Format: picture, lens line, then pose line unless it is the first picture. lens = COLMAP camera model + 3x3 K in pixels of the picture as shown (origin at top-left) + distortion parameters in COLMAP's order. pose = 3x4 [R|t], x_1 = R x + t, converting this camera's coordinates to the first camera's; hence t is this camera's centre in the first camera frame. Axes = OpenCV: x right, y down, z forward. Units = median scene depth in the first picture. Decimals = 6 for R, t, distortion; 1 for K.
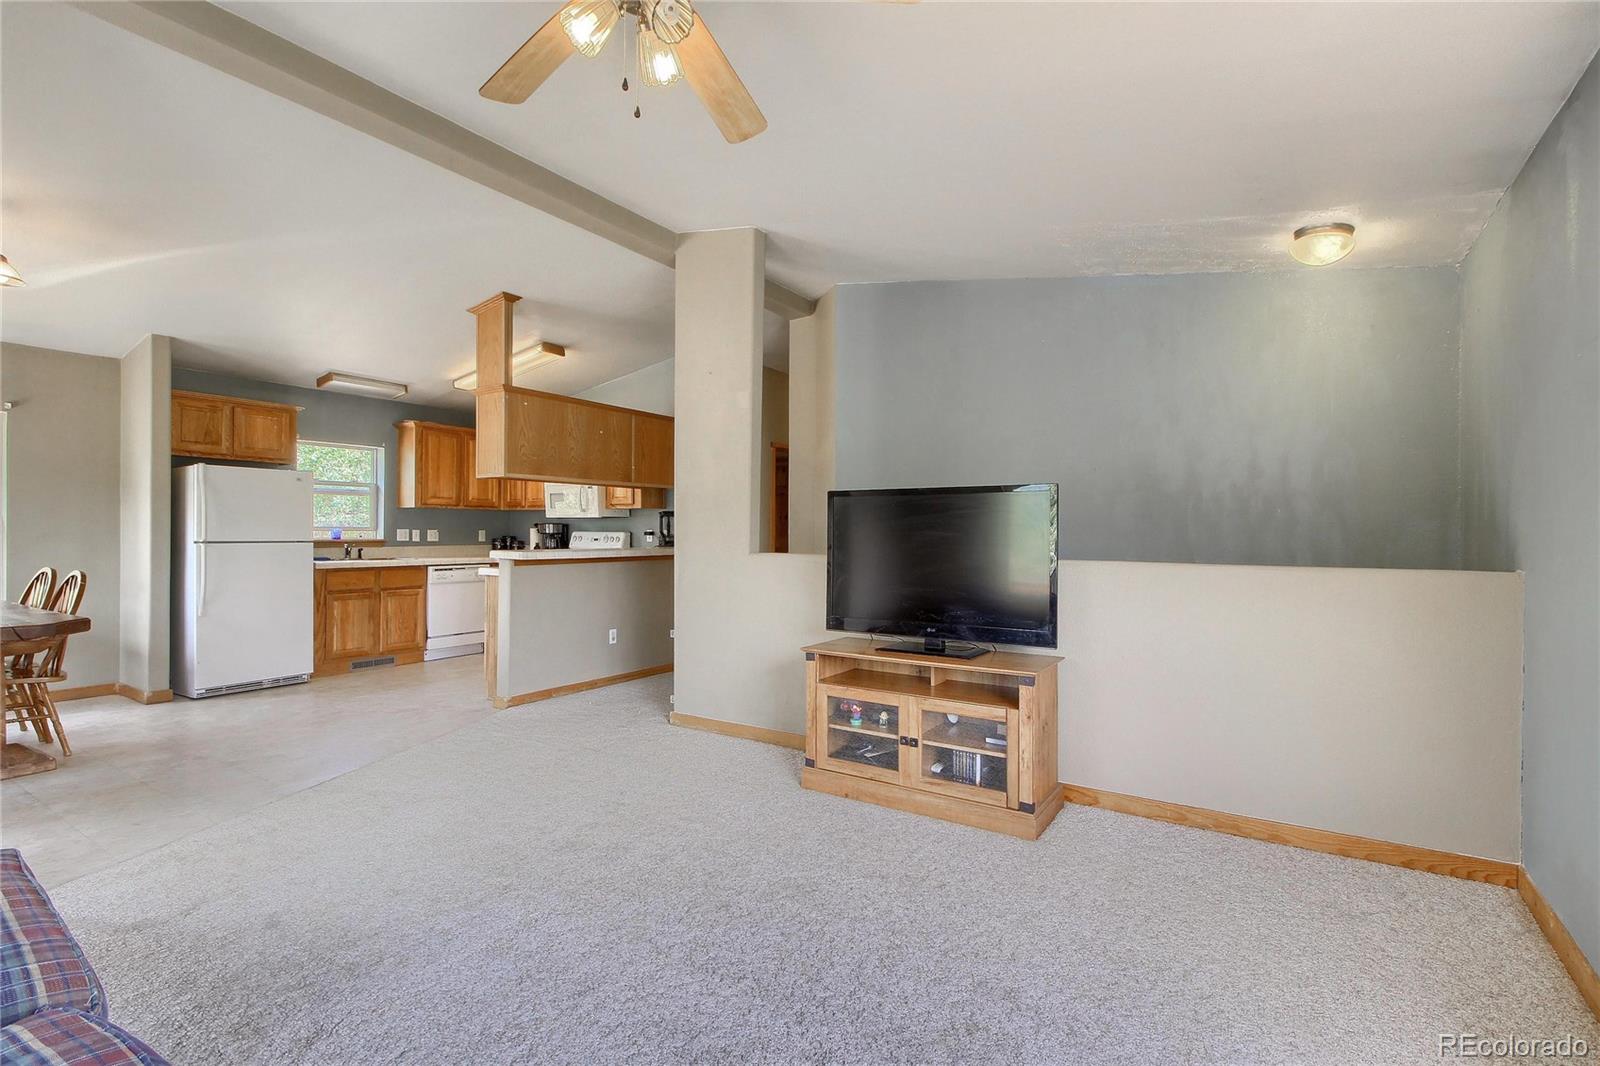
lens RADIAL K [[746.6, 0, 806.4], [0, 746.6, 531.1], [0, 0, 1]] dist [0.017829, -0.012602]
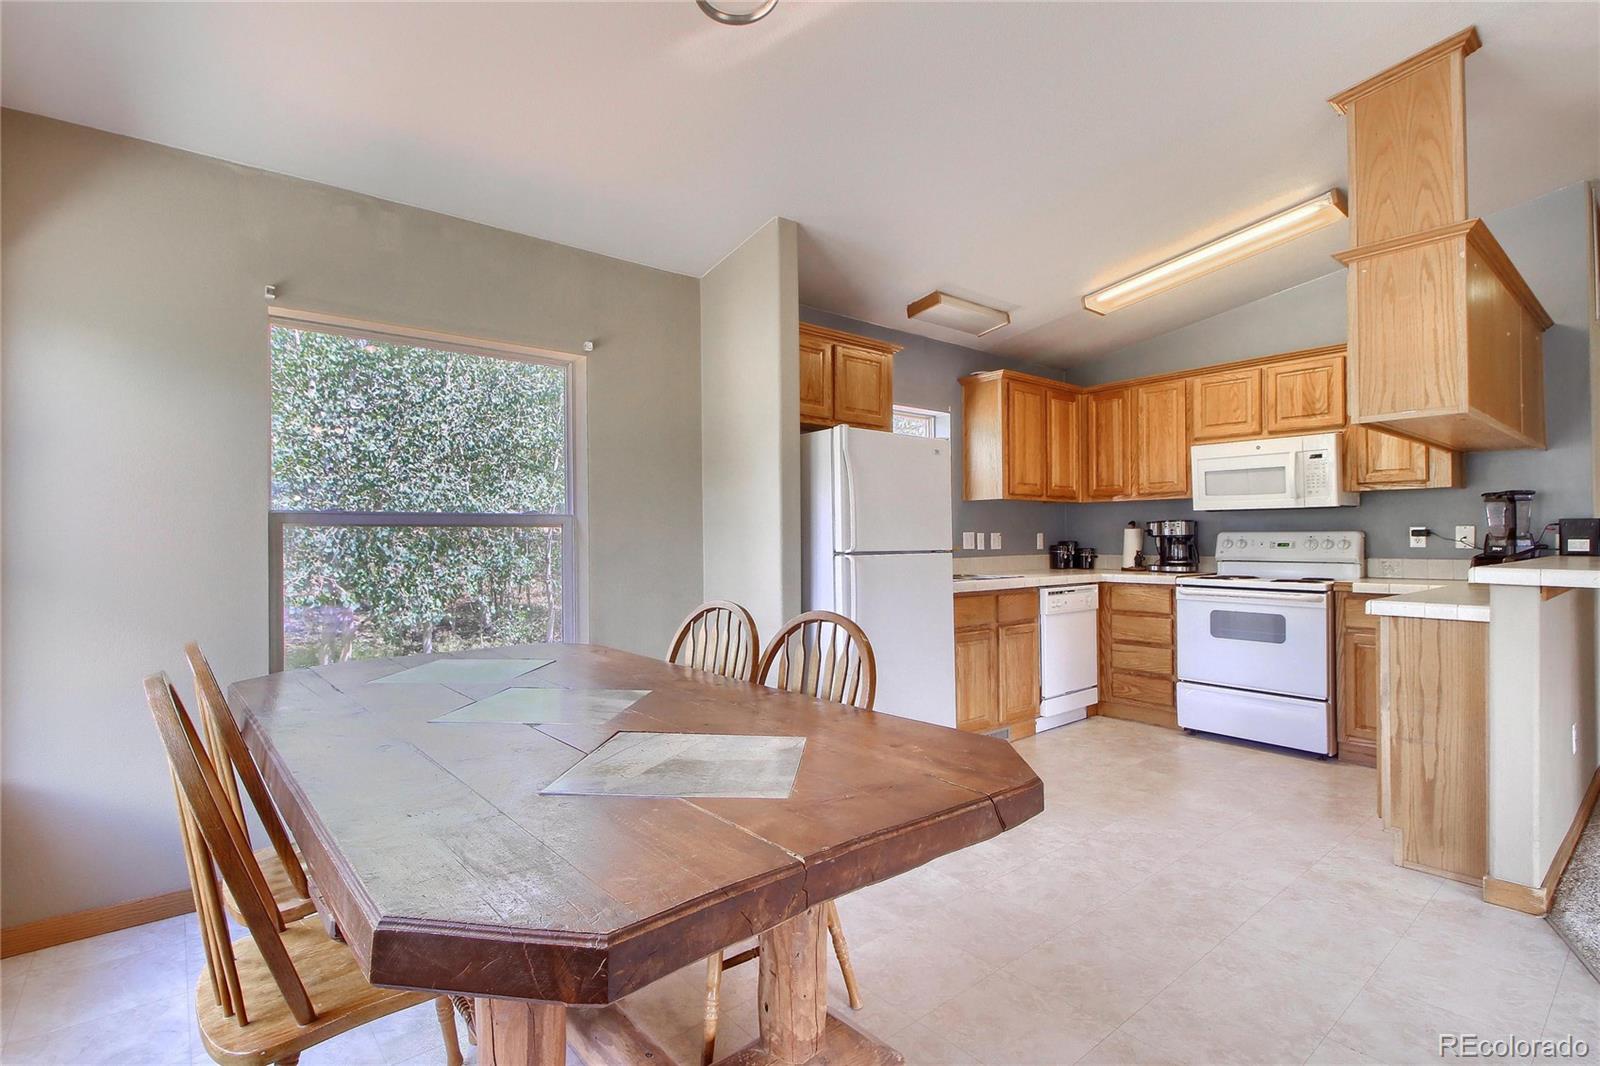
lens RADIAL K [[746.6, 0, 803.6], [0, 746.6, 530.7], [0, 0, 1]] dist [0.017829, -0.012602]
pose [[0.954158, -0.015141, -0.298919, -0.508715], [0.011765, 0.999845, -0.013090, 0.003468], [0.299071, 0.008973, 0.954189, 0.318322]]
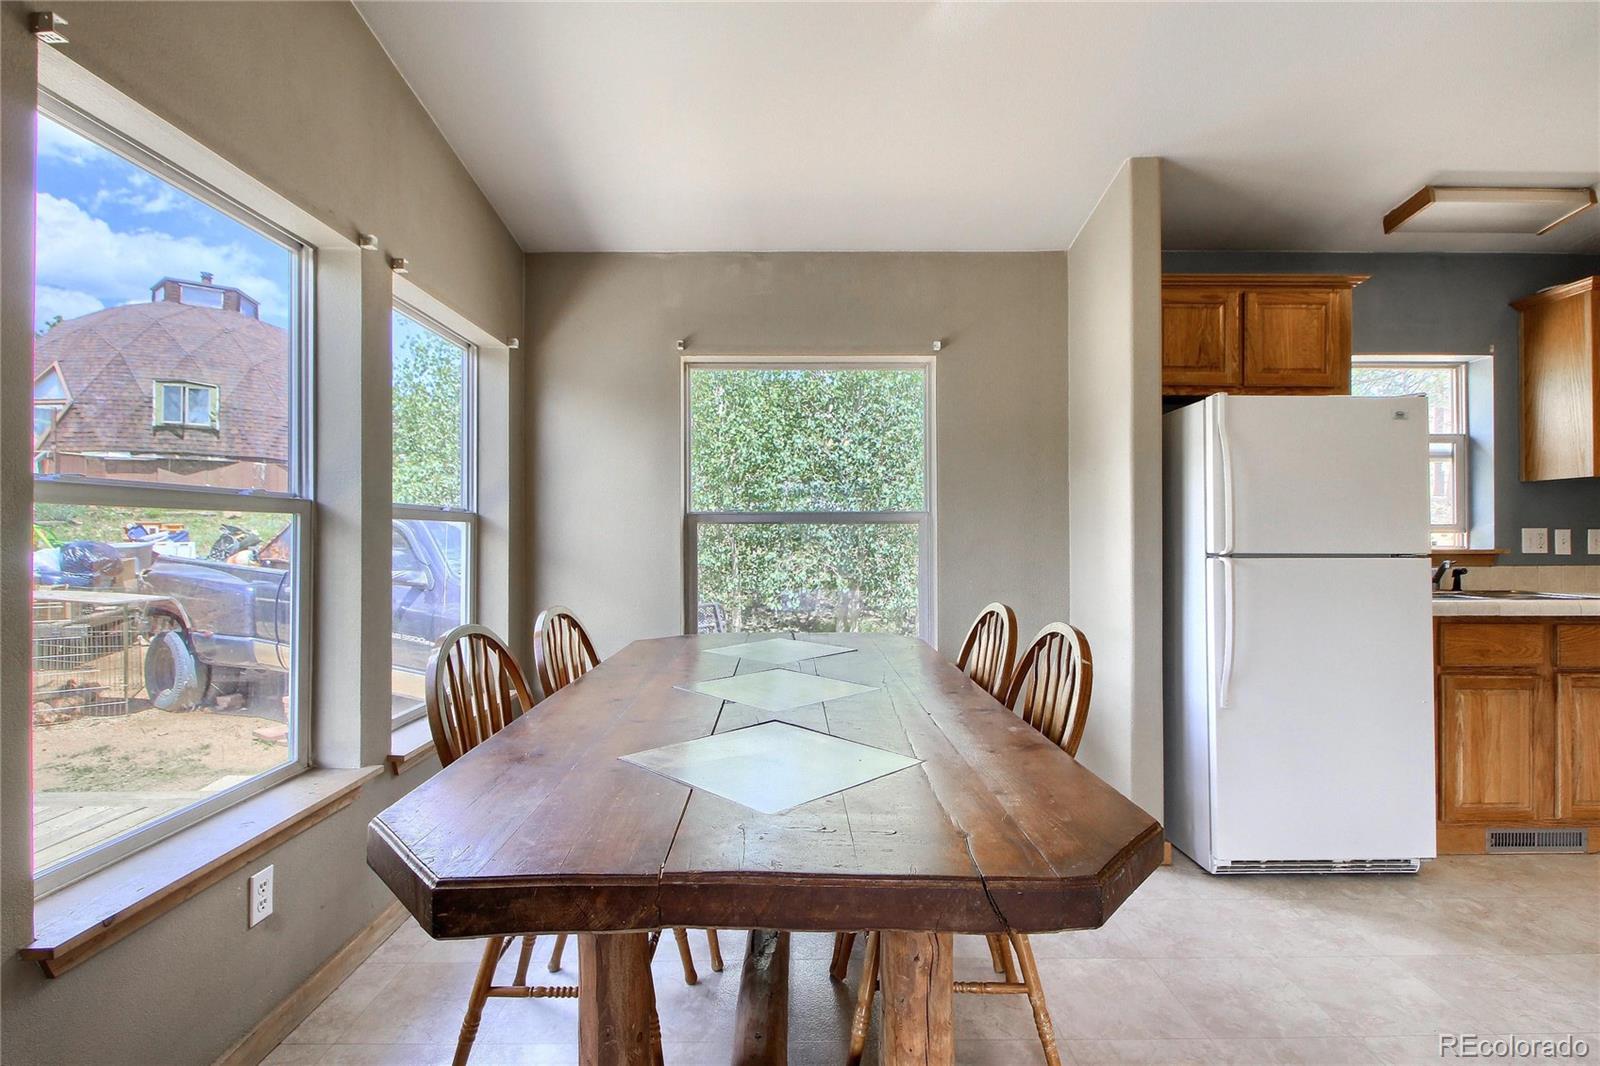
lens RADIAL K [[746.6, 0, 803.6], [0, 746.6, 527.9], [0, 0, 1]] dist [0.017829, -0.012602]
pose [[0.551995, -0.013637, -0.833736, -0.427280], [0.003618, 0.999896, -0.013960, 0.002125], [0.833840, 0.004689, 0.551986, 0.393921]]
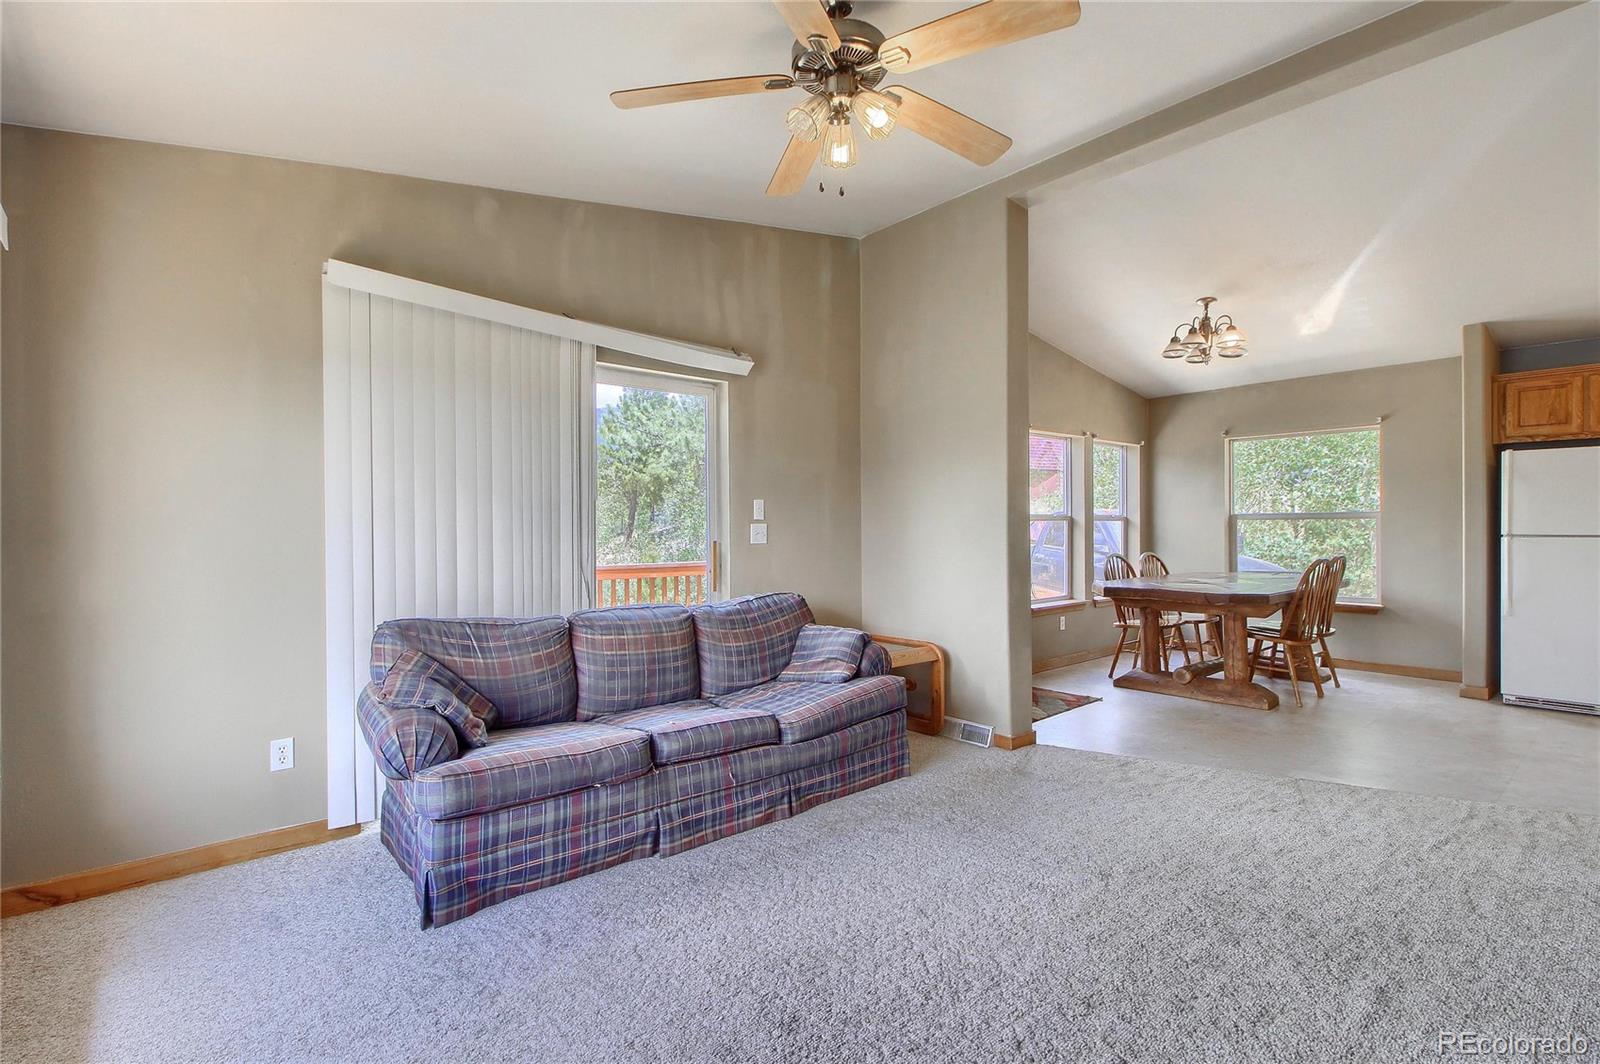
lens RADIAL K [[746.6, 0, 791.2], [0, 746.6, 531.2], [0, 0, 1]] dist [0.017829, -0.012602]
pose [[-0.289689, 0.004769, -0.957109, 0.258510], [0.006594, 0.999974, 0.002987, 0.000529], [0.957098, -0.005446, -0.289713, 0.328824]]
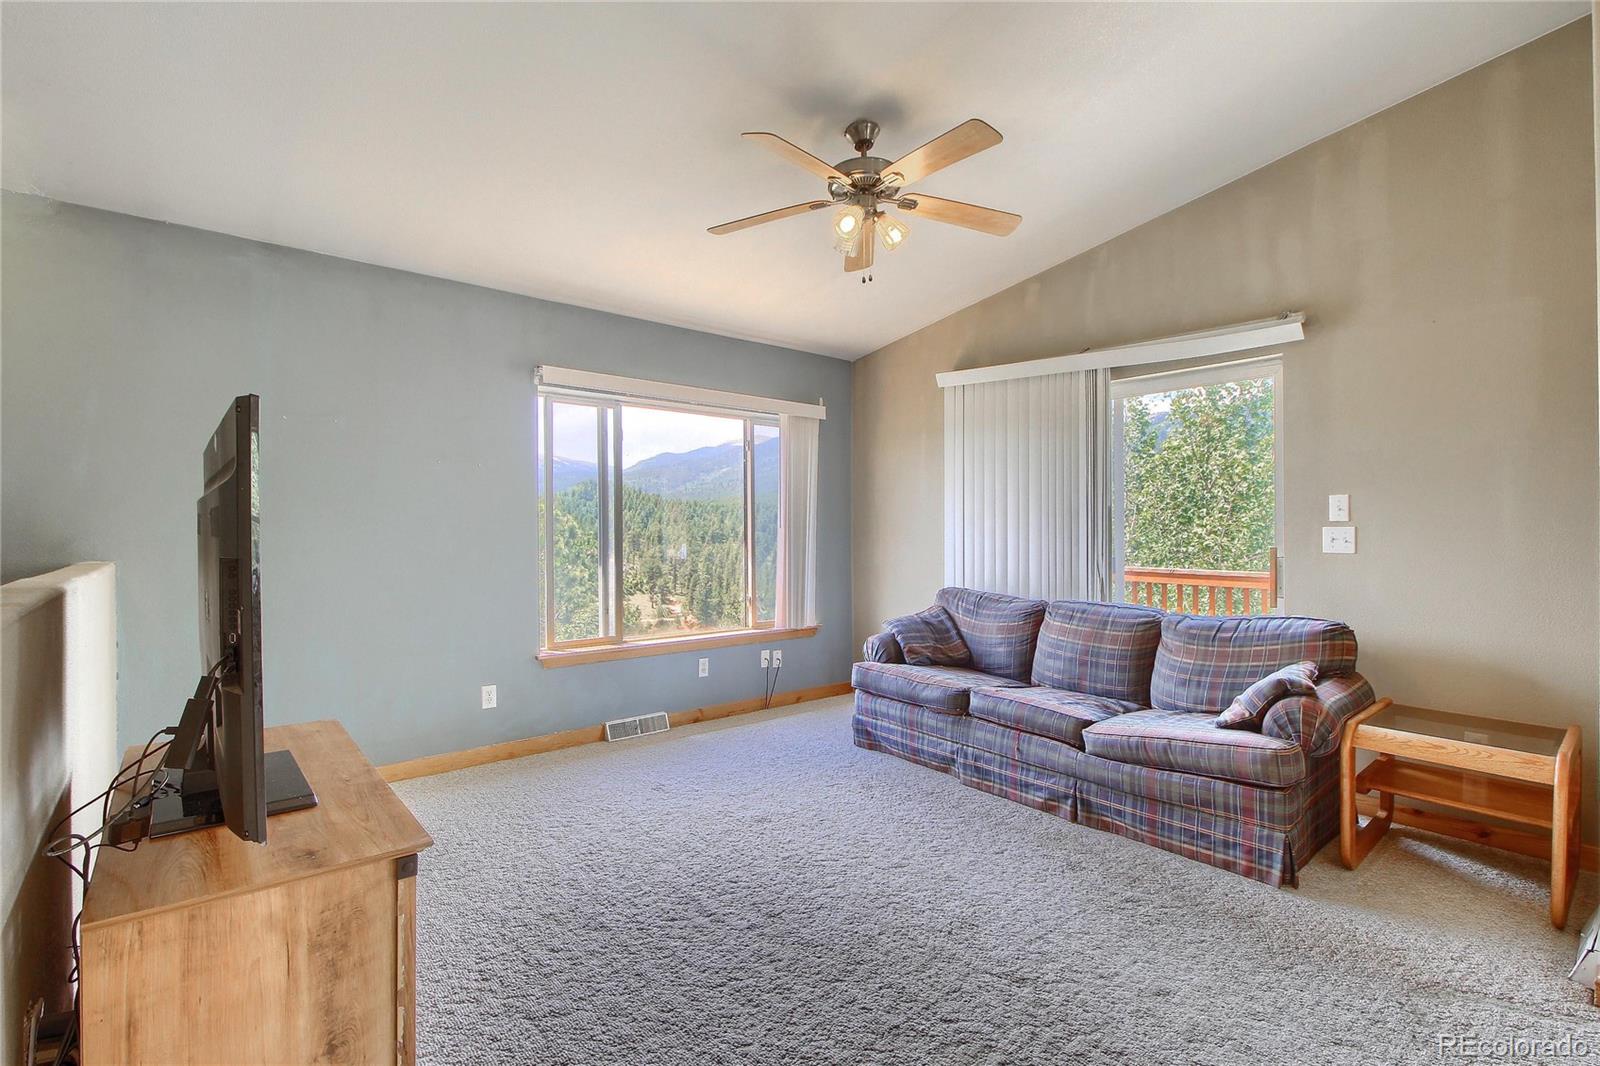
lens RADIAL K [[746.6, 0, 804.3], [0, 746.6, 534.0], [0, 0, 1]] dist [0.017829, -0.012602]
pose [[-0.953112, -0.006585, 0.302547, -0.155396], [-0.006035, 0.999978, 0.002752, 0.001033], [-0.302558, 0.000797, -0.953131, 0.675541]]
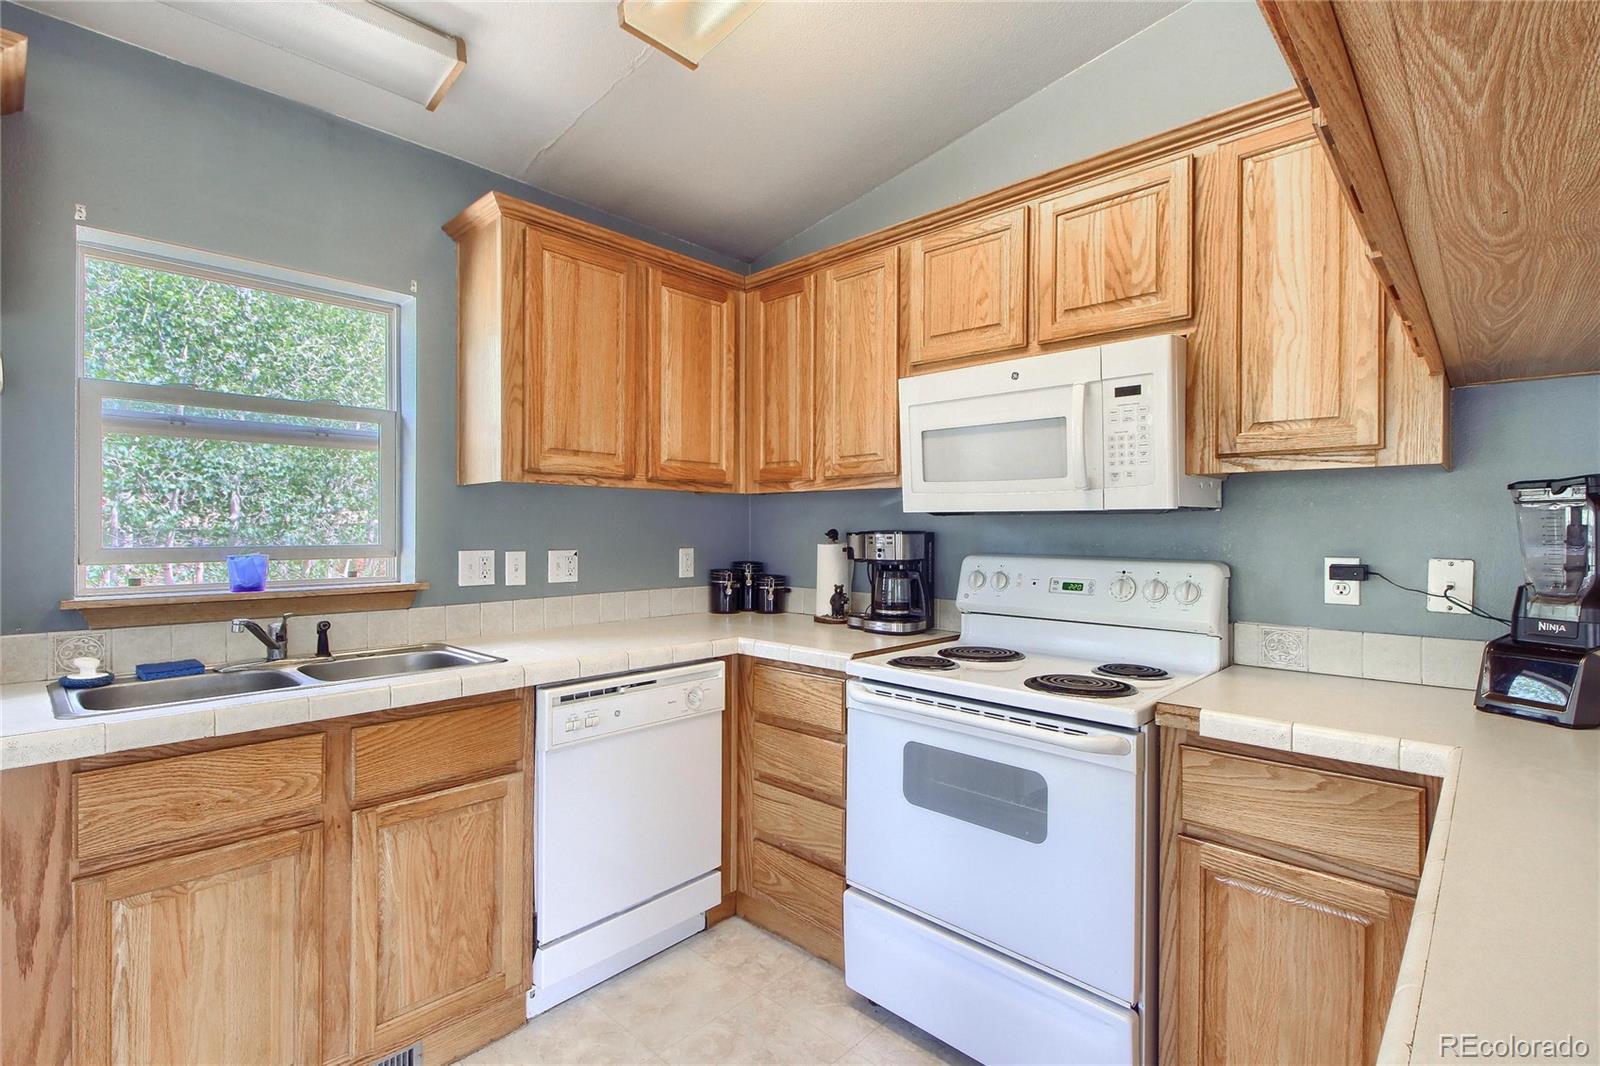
lens RADIAL K [[746.6, 0, 803.6], [0, 746.6, 528.6], [0, 0, 1]] dist [0.017829, -0.012602]
pose [[0.983748, -0.003532, -0.179521, -0.358192], [0.003328, 0.999993, -0.001436, -0.012293], [0.179525, 0.000815, 0.983753, 0.745442]]
